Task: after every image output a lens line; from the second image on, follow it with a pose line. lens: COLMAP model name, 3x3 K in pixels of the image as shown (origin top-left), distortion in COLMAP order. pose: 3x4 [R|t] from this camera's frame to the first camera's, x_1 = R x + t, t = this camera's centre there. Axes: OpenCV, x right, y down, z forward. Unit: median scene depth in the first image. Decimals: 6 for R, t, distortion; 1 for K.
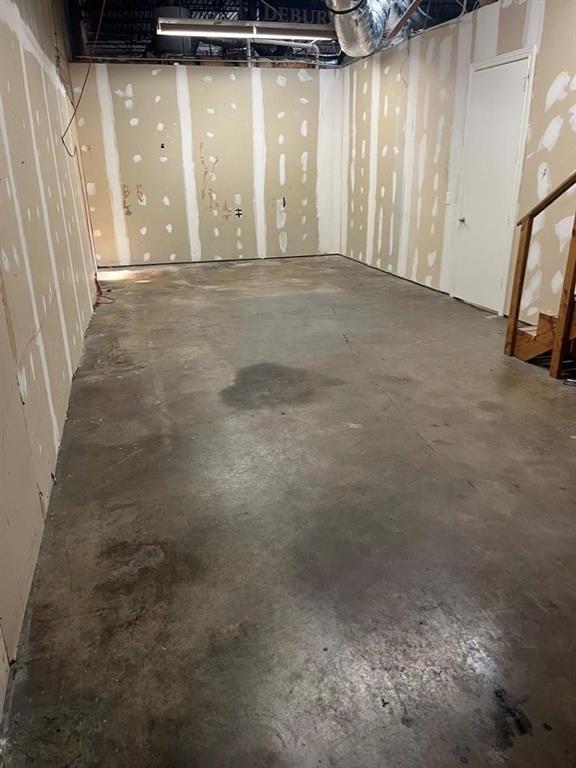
lens RADIAL K [[569.2, 0, 283.9], [0, 569.2, 382.3], [0, 0, 1]] dist [0.003412, -0.009011]
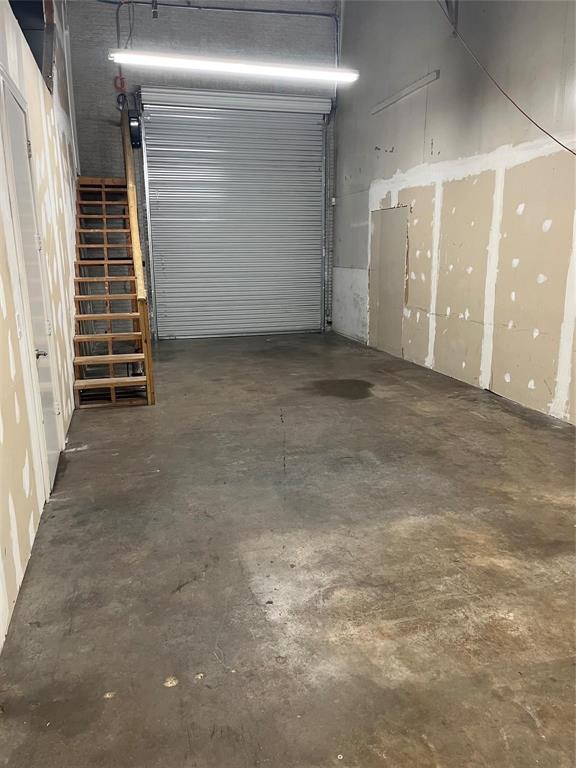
lens RADIAL K [[569.2, 0, 283.9], [0, 569.2, 382.3], [0, 0, 1]] dist [0.003412, -0.009011]
pose [[-0.999603, 0.028151, -0.001060, 0.104673], [0.022717, 0.827740, 0.560652, -0.671730], [0.016661, 0.560405, -0.828051, 1.763270]]
